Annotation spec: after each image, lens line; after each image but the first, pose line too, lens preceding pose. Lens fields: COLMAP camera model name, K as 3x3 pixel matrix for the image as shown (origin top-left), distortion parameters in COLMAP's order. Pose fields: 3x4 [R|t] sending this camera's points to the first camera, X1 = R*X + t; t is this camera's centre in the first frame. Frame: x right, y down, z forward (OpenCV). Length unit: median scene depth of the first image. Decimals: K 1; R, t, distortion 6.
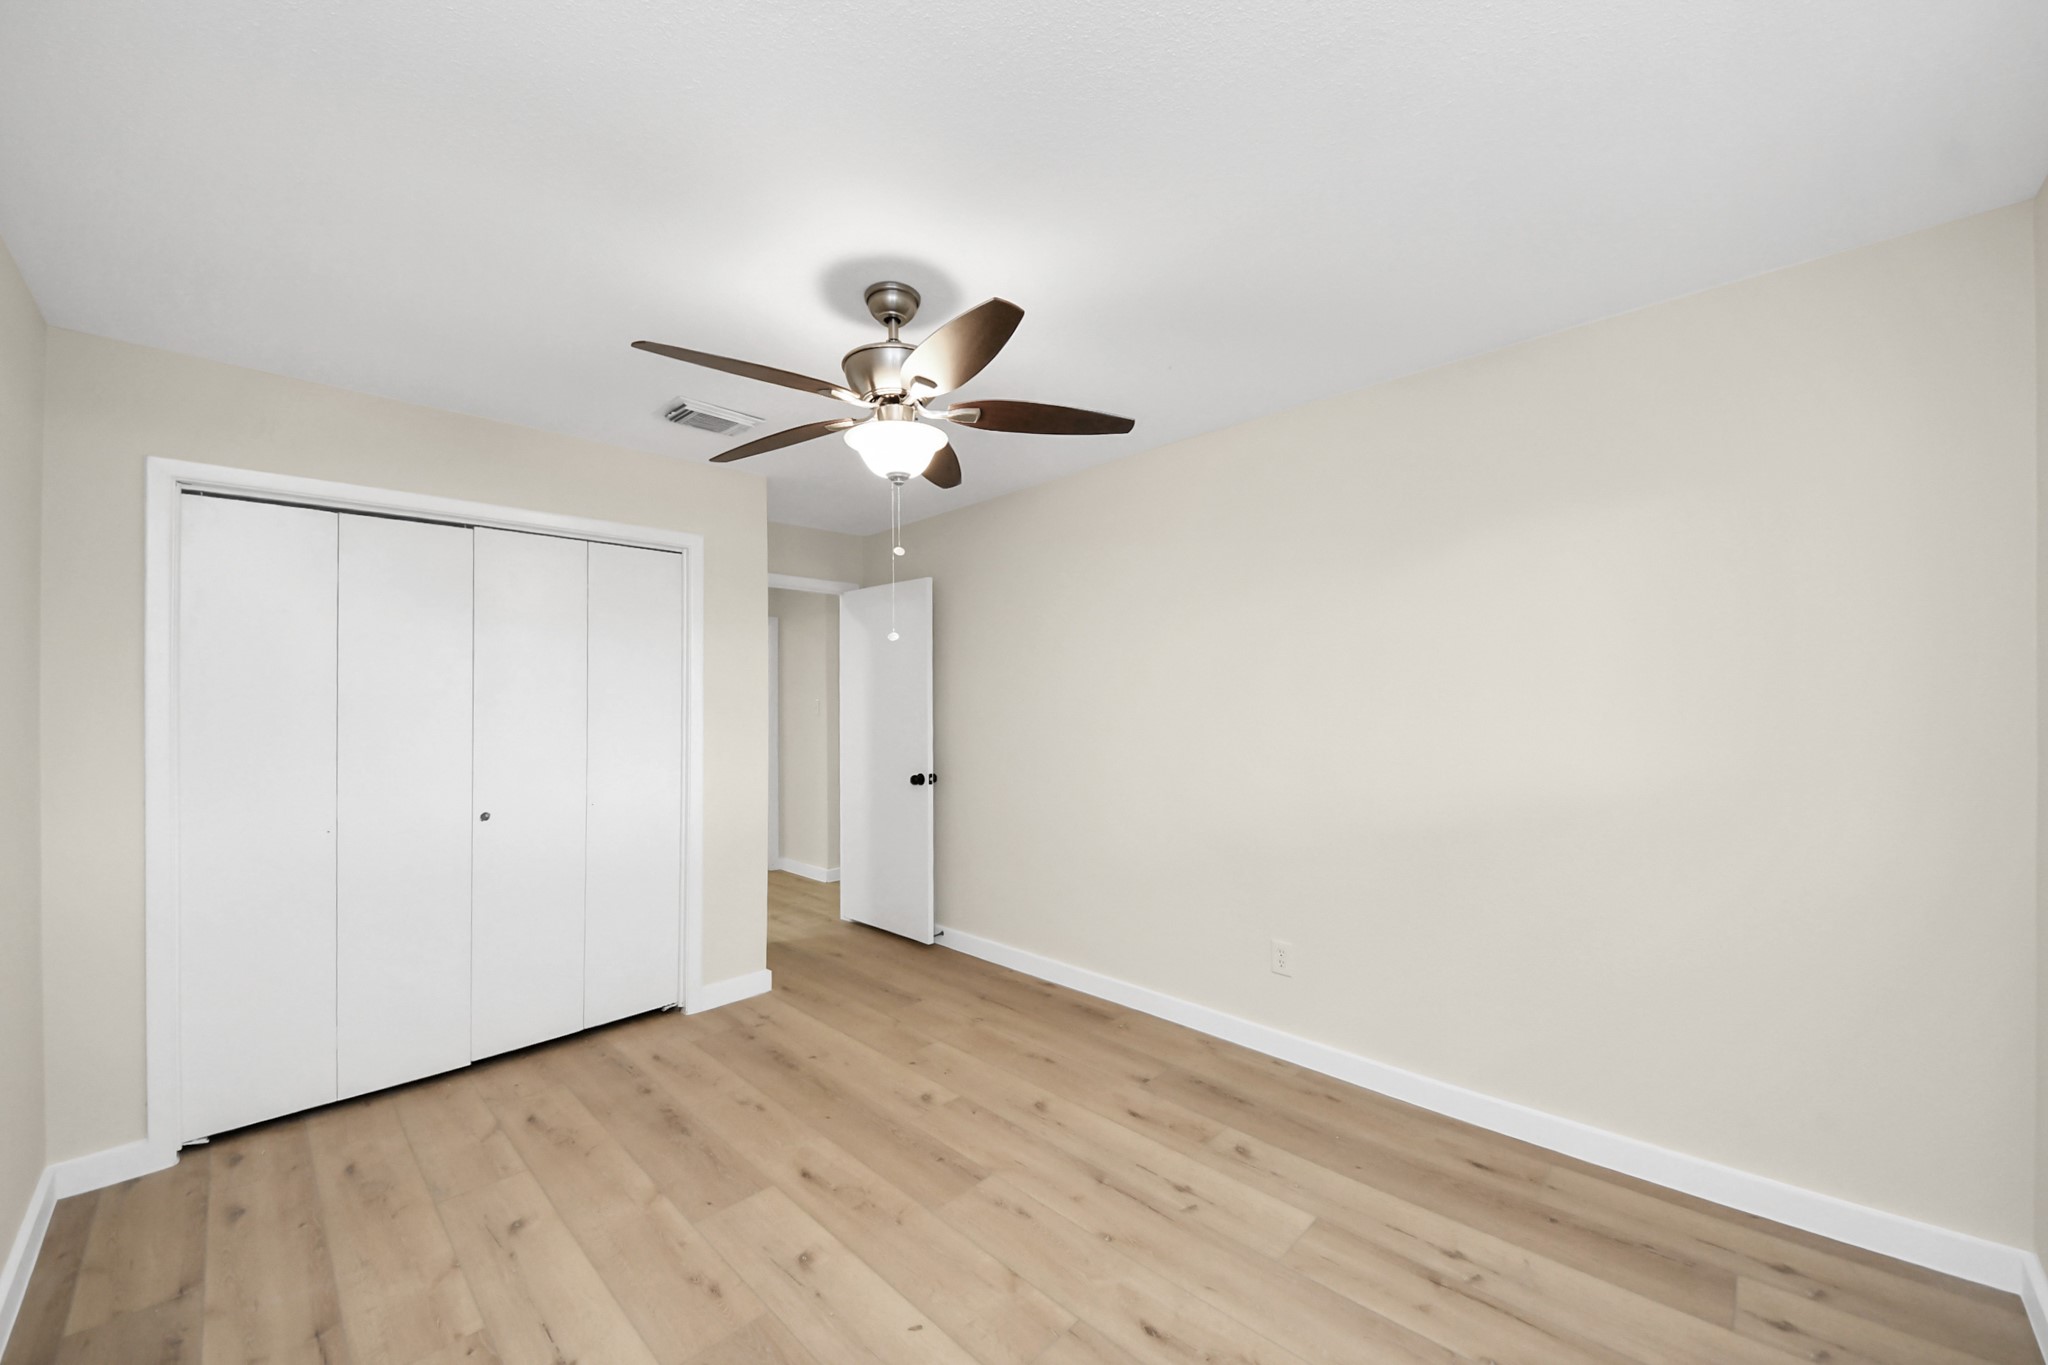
lens RADIAL K [[743.6, 0, 1016.7], [0, 743.6, 691.4], [0, 0, 1]] dist [0.026081, -0.015704]
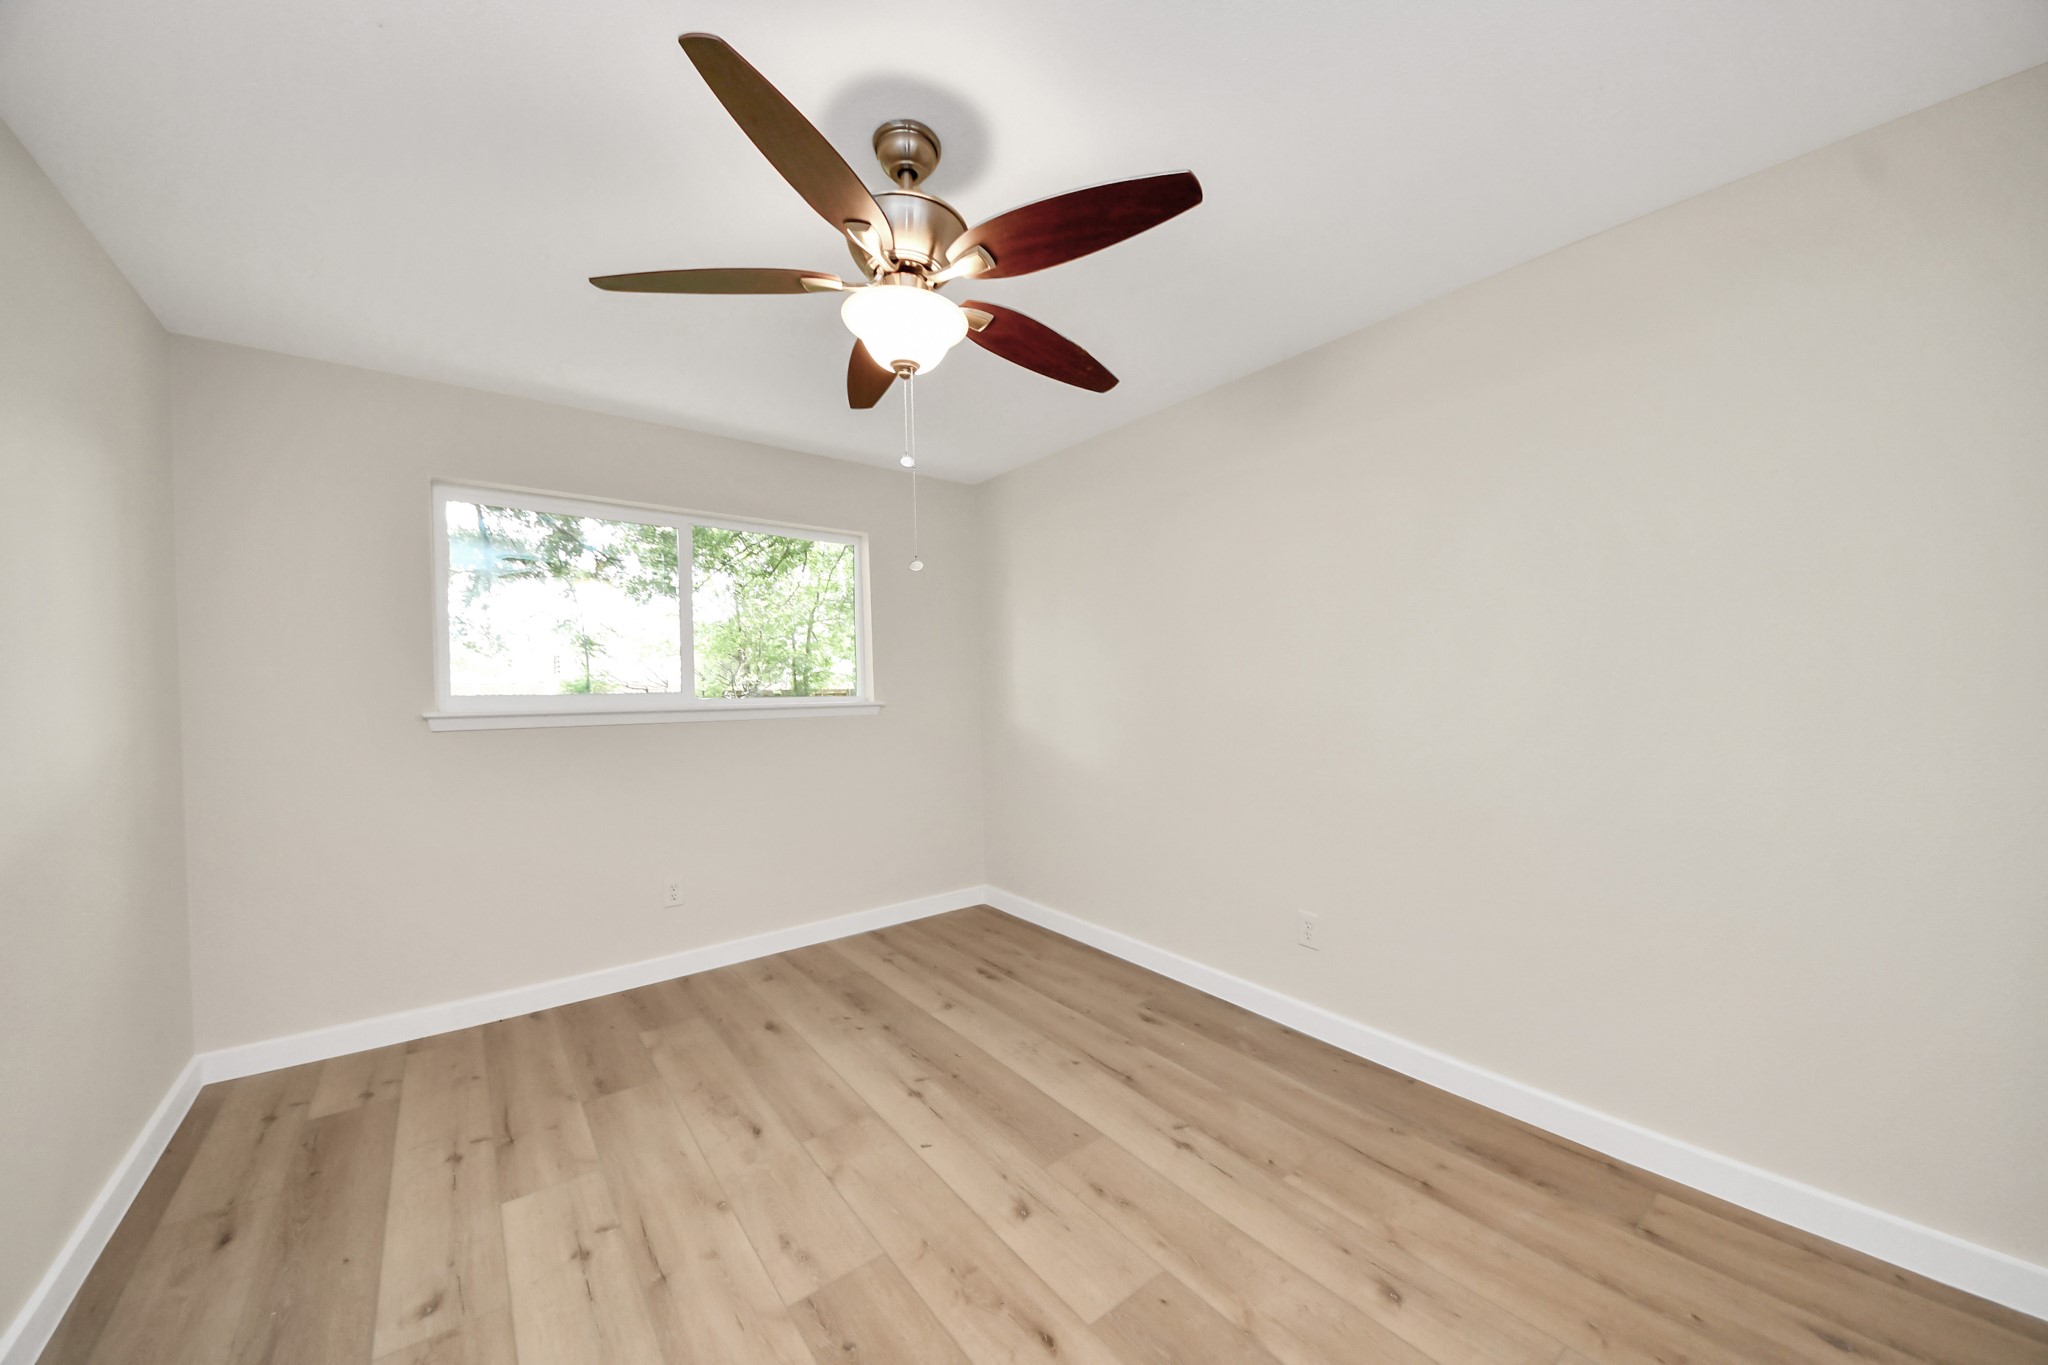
lens RADIAL K [[730.8, 0, 1026.7], [0, 730.8, 697.4], [0, 0, 1]] dist [0.022153, -0.016490]
pose [[-0.991733, 0.024811, 0.125900, -0.406433], [0.024156, 0.999686, -0.006730, 0.076424], [-0.126028, -0.003633, -0.992020, 1.876293]]
